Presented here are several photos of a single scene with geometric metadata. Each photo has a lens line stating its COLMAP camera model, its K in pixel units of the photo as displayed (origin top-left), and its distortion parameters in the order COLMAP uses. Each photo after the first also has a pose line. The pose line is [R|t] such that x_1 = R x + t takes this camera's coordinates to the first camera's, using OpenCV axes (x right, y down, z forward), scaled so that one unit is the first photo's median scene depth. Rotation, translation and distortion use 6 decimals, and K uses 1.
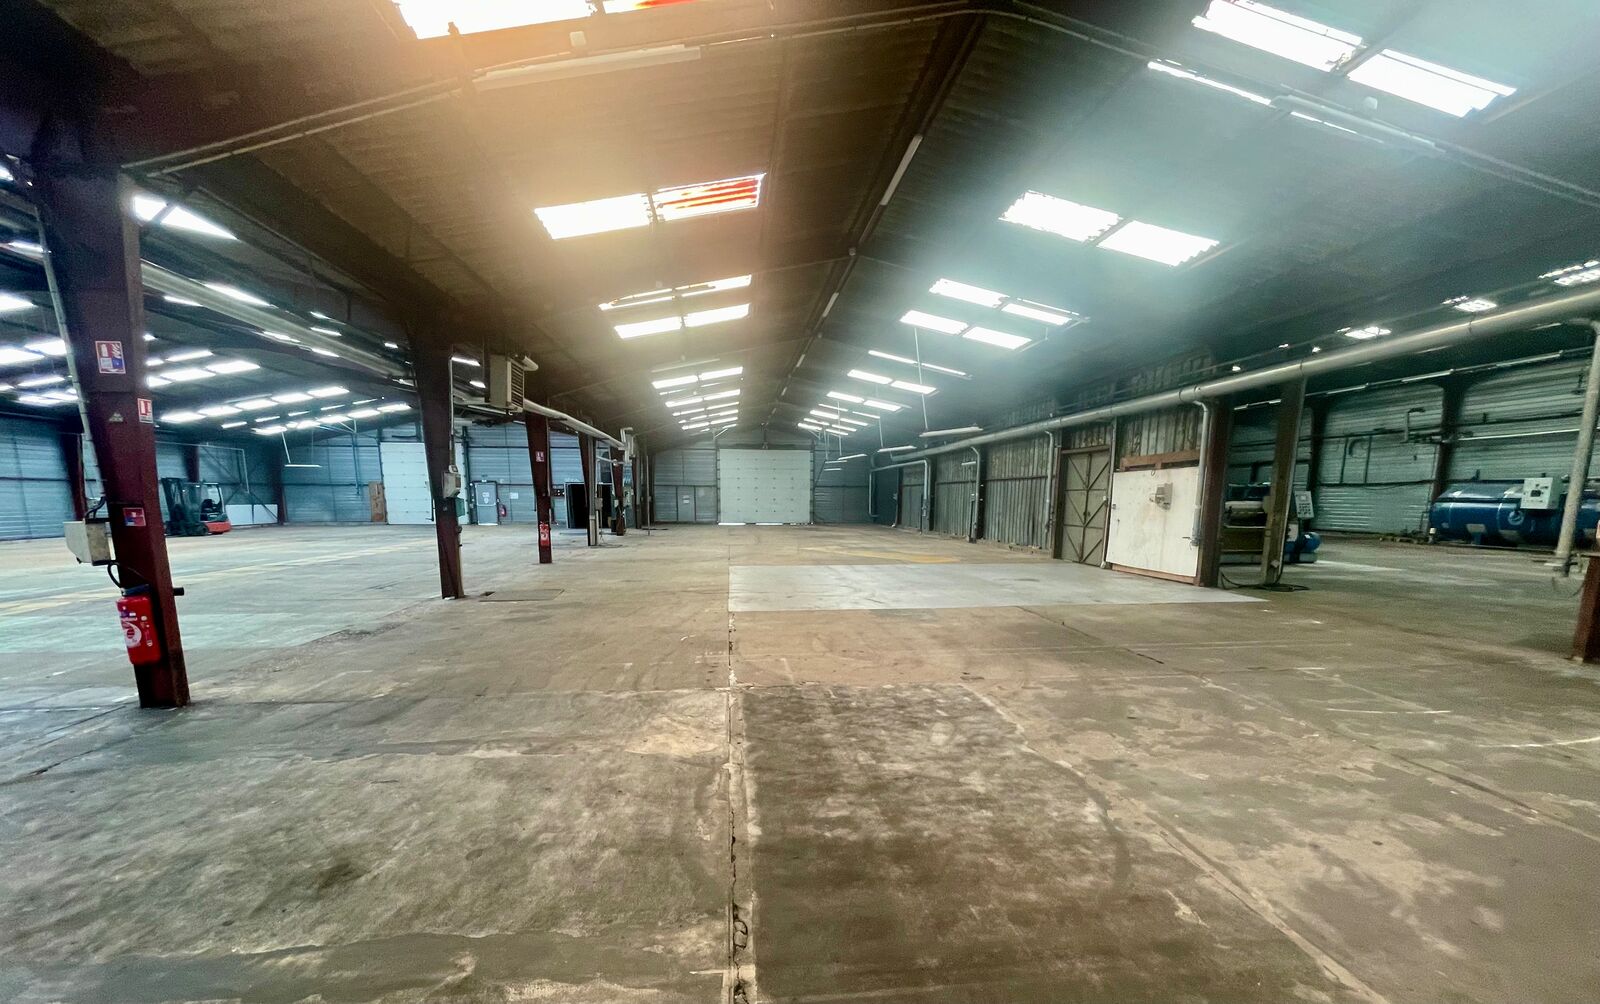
lens RADIAL K [[652.7, 0, 802.4], [0, 652.7, 603.7], [0, 0, 1]] dist [-0.002742, -0.000136]
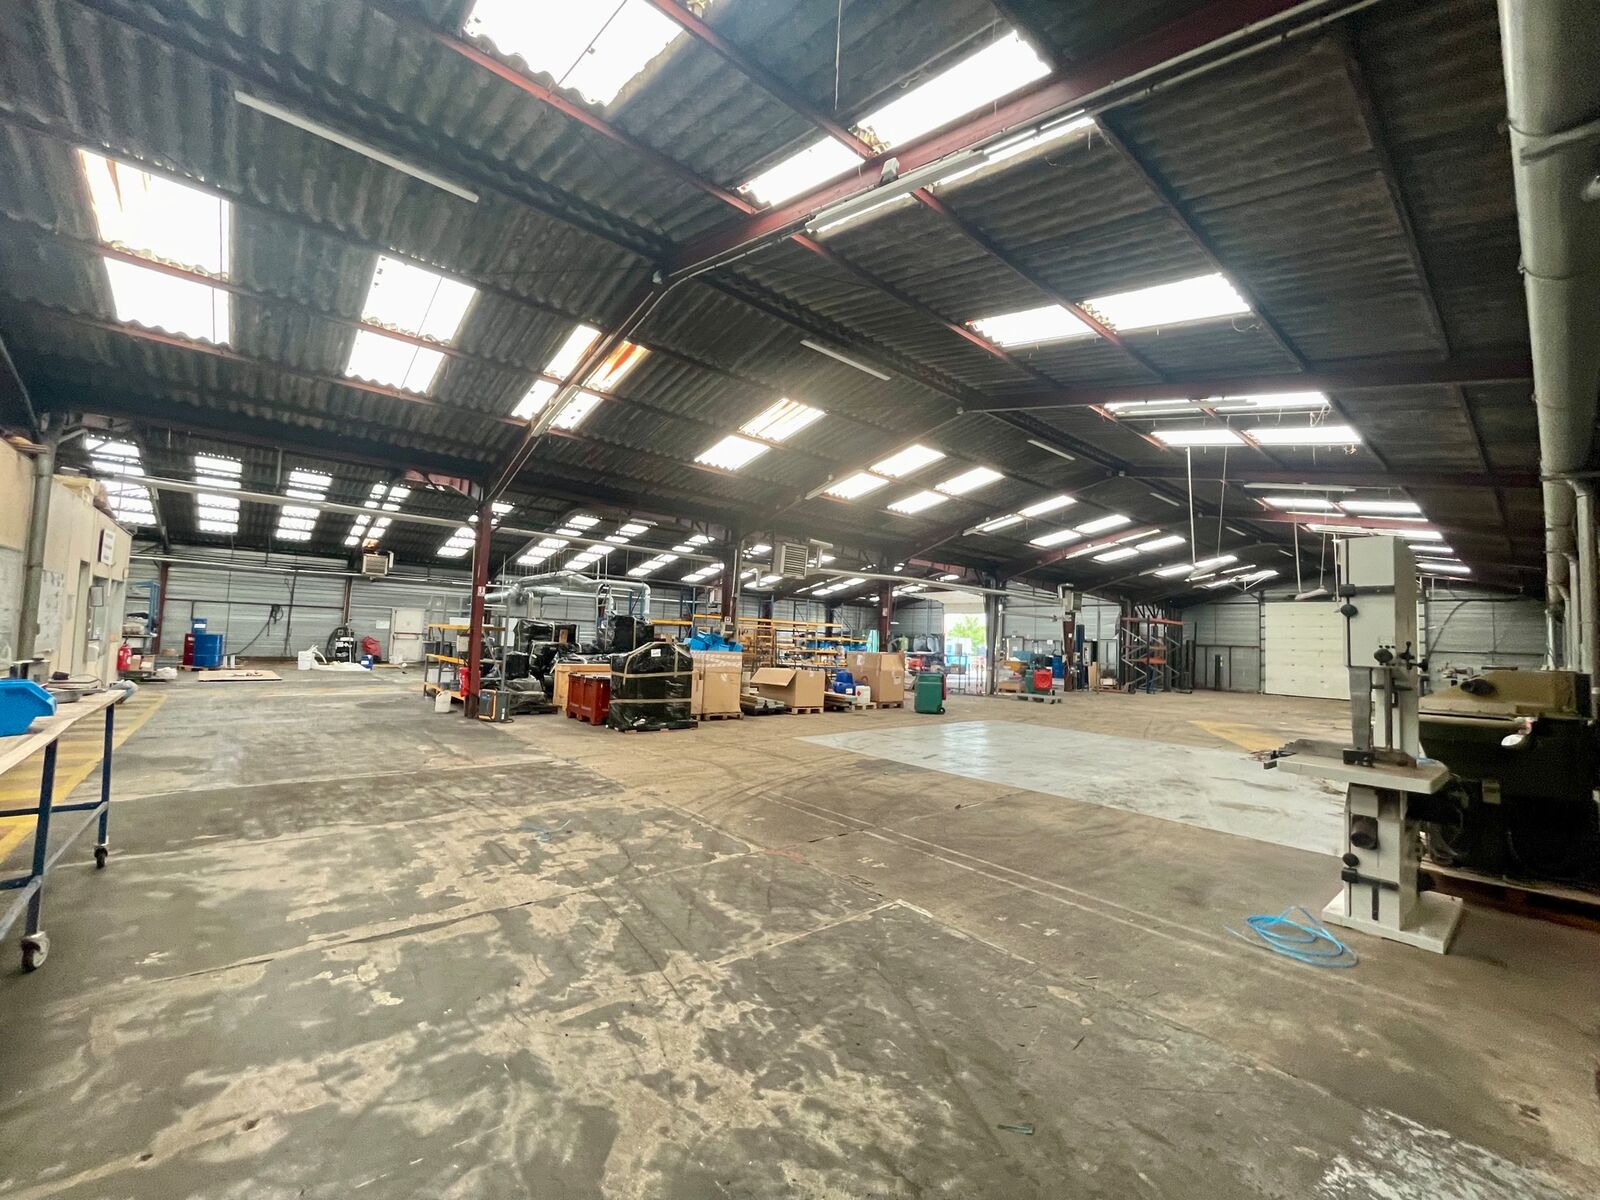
lens RADIAL K [[649.6, 0, 800.0], [0, 649.6, 600.0], [0, 0, 1]] dist [-0.001150, -0.000335]
pose [[0.561087, -0.031225, -0.827168, 1.259236], [-0.173730, 0.972589, -0.154559, -0.077178], [0.809320, 0.230425, 0.540282, 0.506141]]
